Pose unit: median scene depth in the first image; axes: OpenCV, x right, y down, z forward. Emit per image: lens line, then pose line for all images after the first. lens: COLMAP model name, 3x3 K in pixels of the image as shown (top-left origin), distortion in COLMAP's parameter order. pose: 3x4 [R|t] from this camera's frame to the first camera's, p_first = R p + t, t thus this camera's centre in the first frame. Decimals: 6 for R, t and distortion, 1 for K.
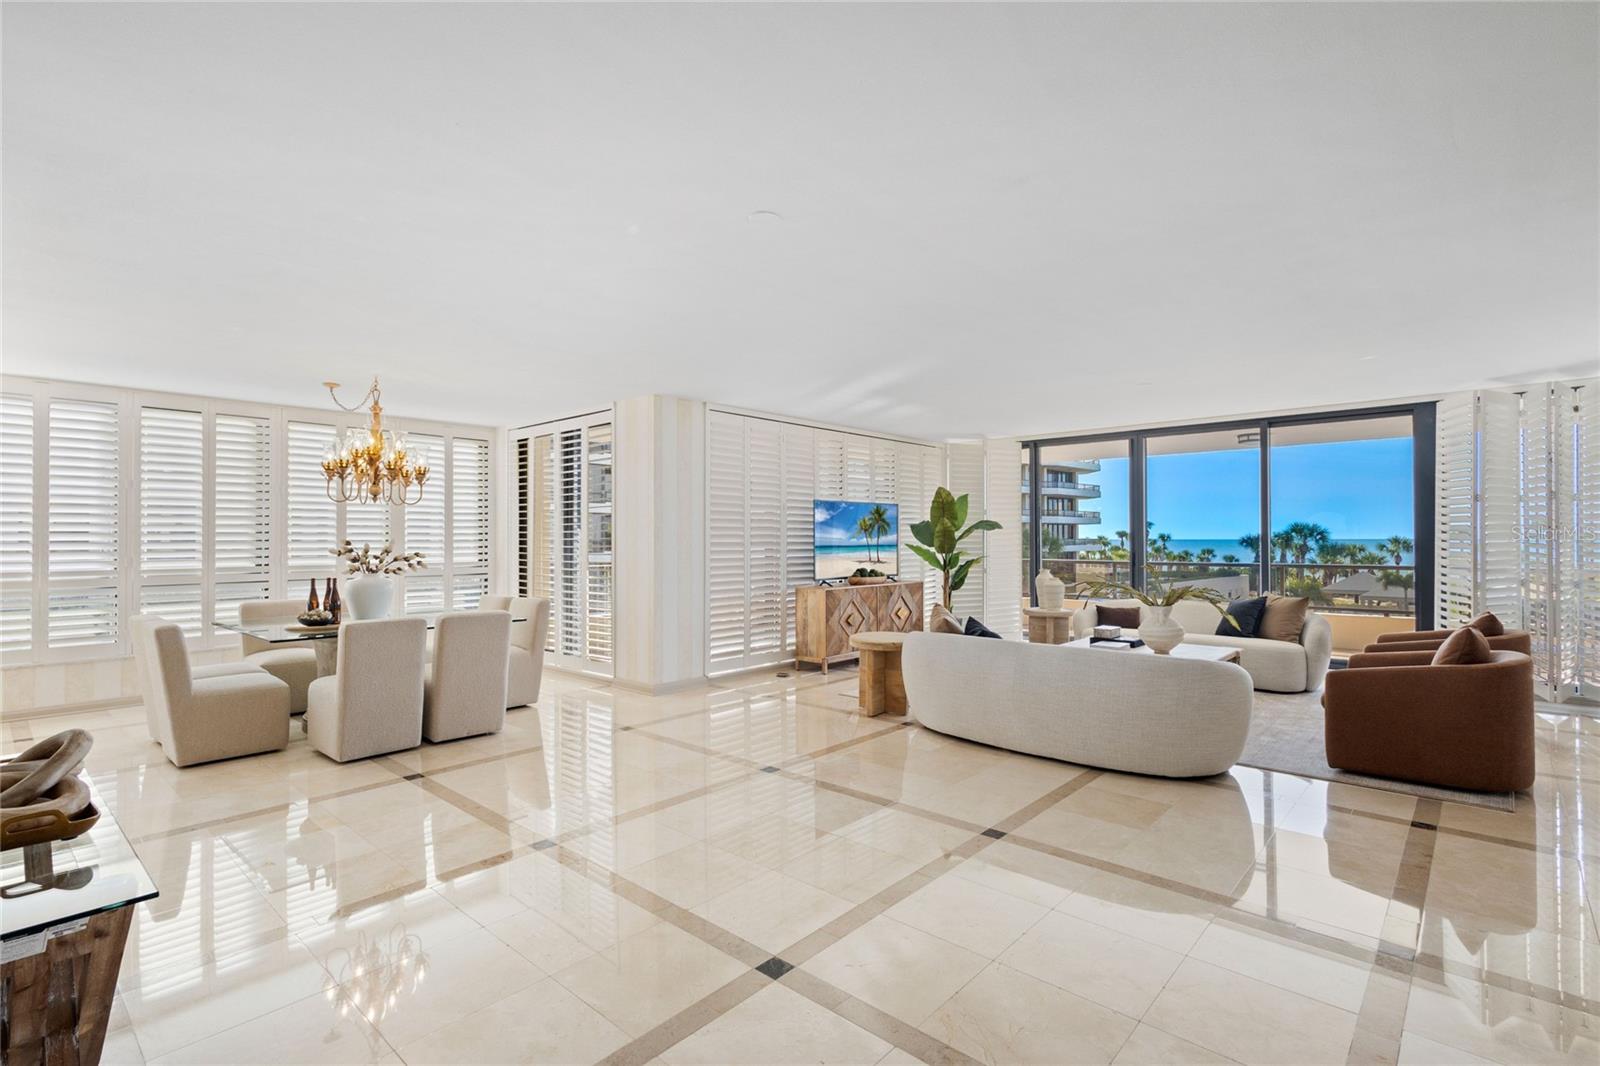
lens RADIAL K [[736.4, 0, 799.1], [0, 736.4, 526.8], [0, 0, 1]] dist [0.003783, -0.000659]
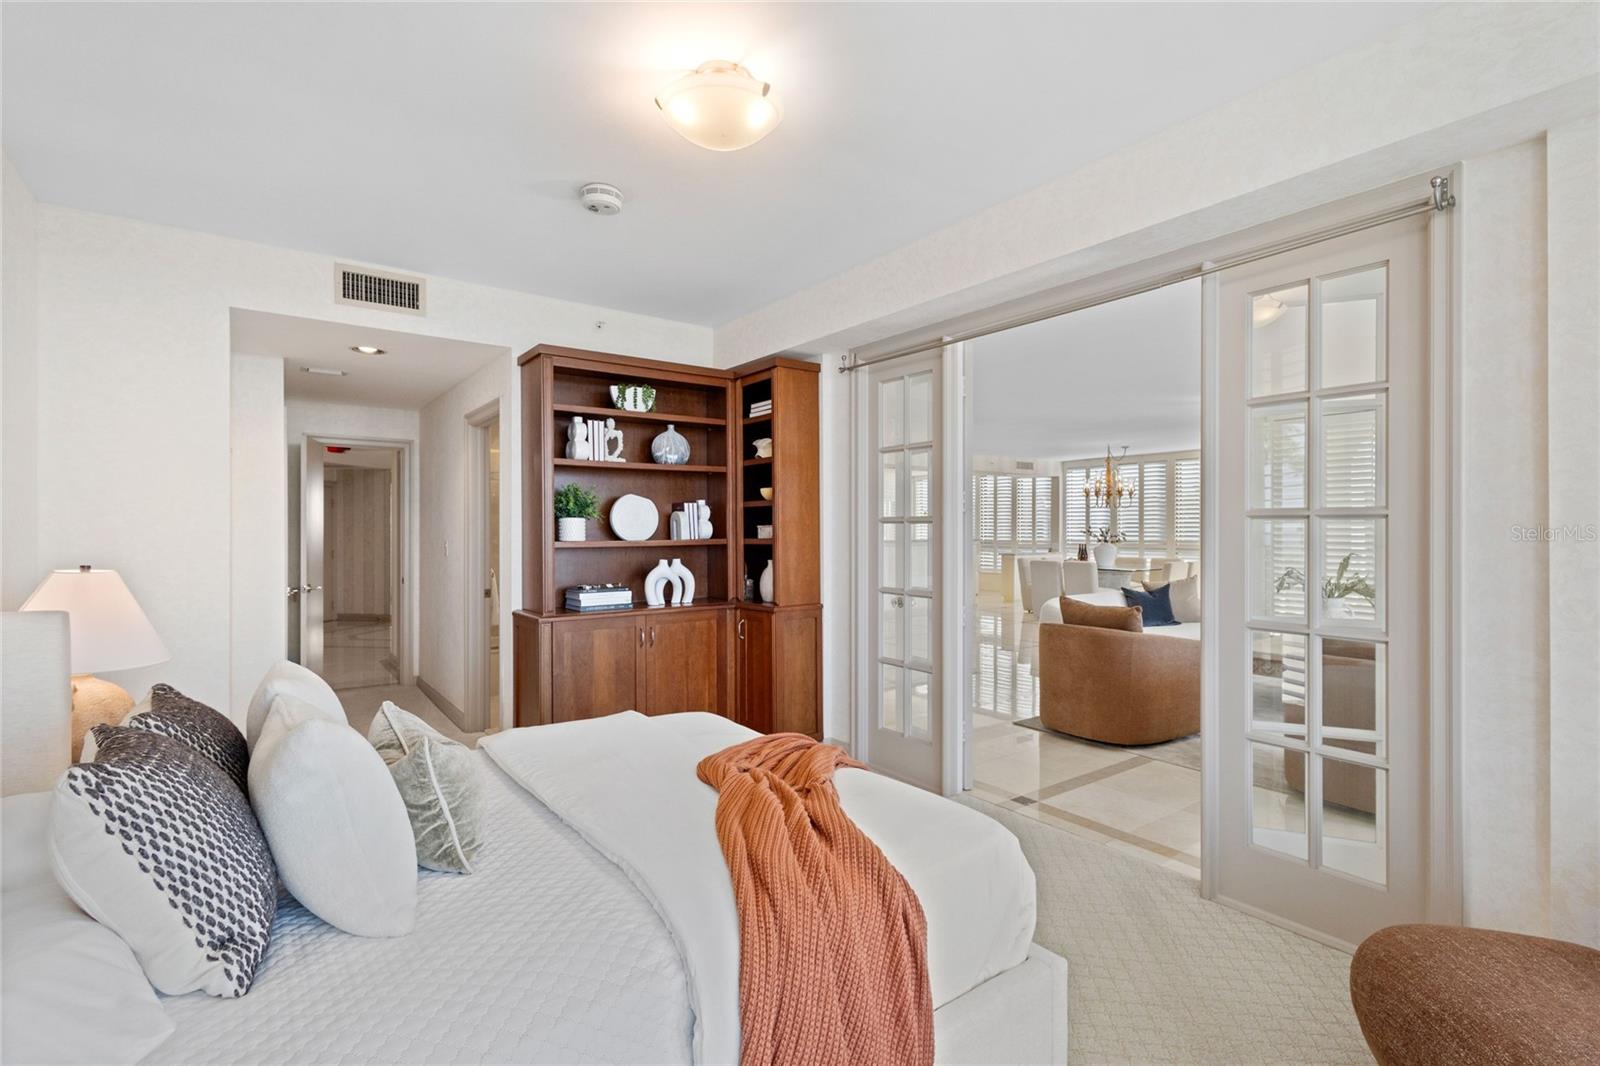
lens RADIAL K [[725.7, 0, 802.2], [0, 725.7, 532.6], [0, 0, 1]] dist [0.004965, -0.000732]
pose [[-0.203363, 0.008130, -0.979070, 1.269960], [0.019341, 0.999804, 0.004284, 0.007815], [0.978912, -0.018065, -0.203480, 0.466460]]
